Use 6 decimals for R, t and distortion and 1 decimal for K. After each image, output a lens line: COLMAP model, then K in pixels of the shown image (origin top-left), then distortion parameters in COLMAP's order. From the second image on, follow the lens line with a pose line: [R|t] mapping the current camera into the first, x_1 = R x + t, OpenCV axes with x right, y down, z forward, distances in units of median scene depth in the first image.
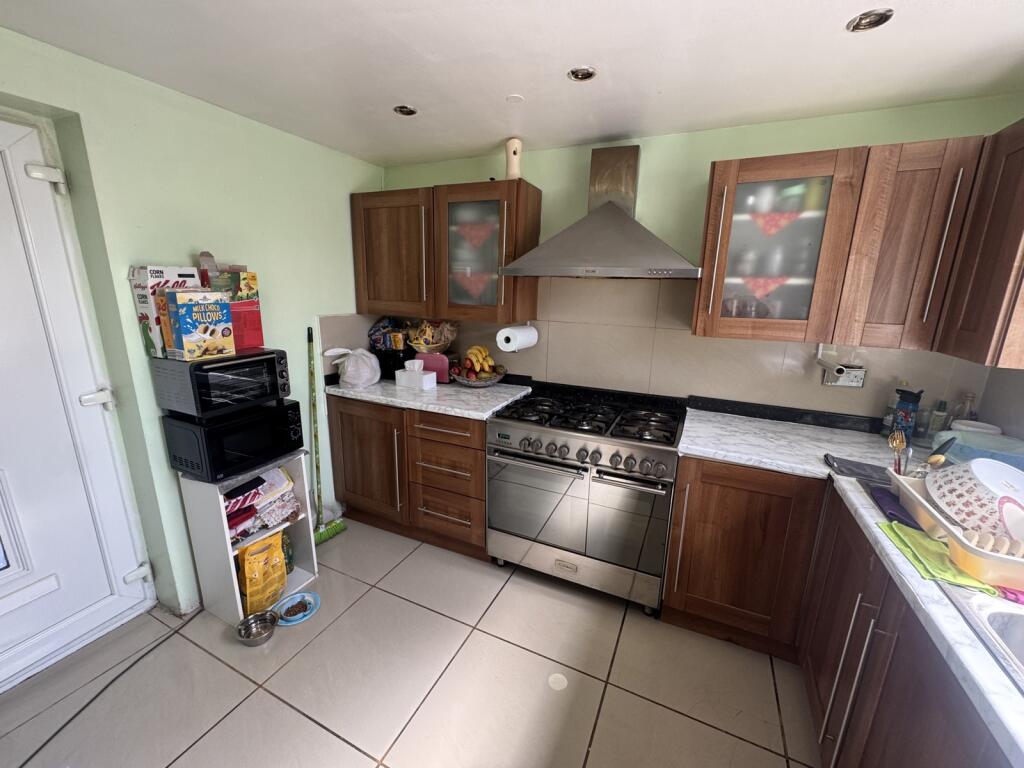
lens RADIAL K [[407.7, 0, 512.5], [0, 407.7, 382.2], [0, 0, 1]] dist [0.000102, -0.000380]
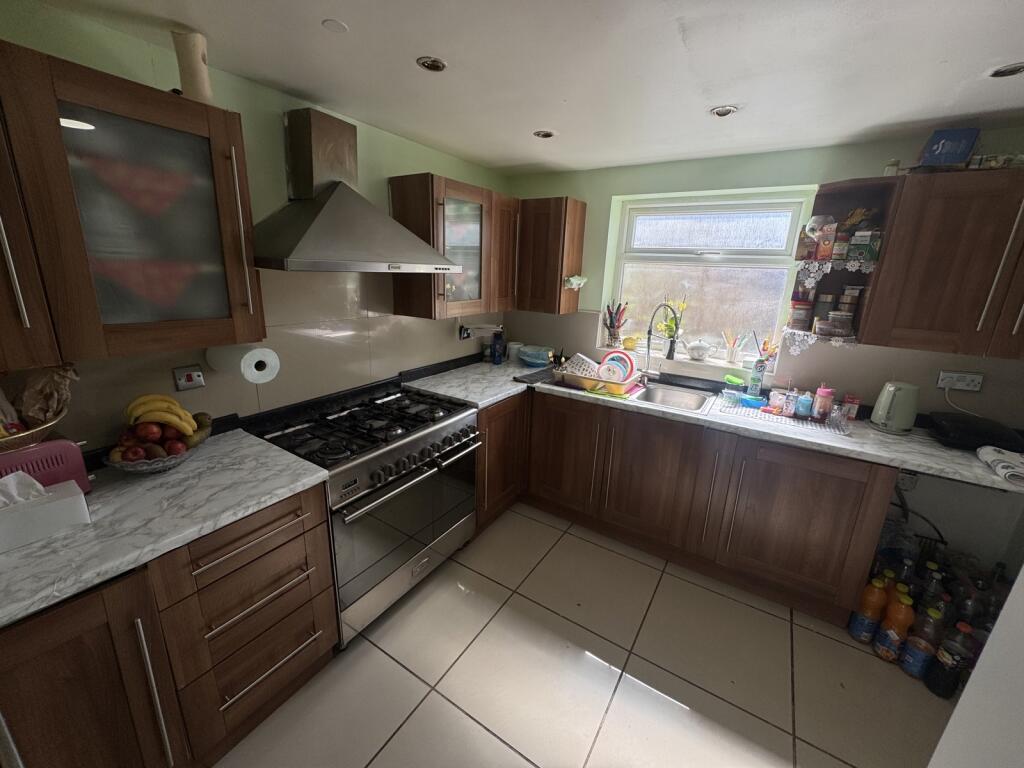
lens RADIAL K [[407.7, 0, 511.9], [0, 407.7, 382.1], [0, 0, 1]] dist [0.000102, -0.000380]
pose [[0.131581, -0.282729, 0.950132, -0.666583], [0.195863, 0.946985, 0.254668, -0.186395], [-0.971763, 0.152586, 0.179982, 0.551673]]
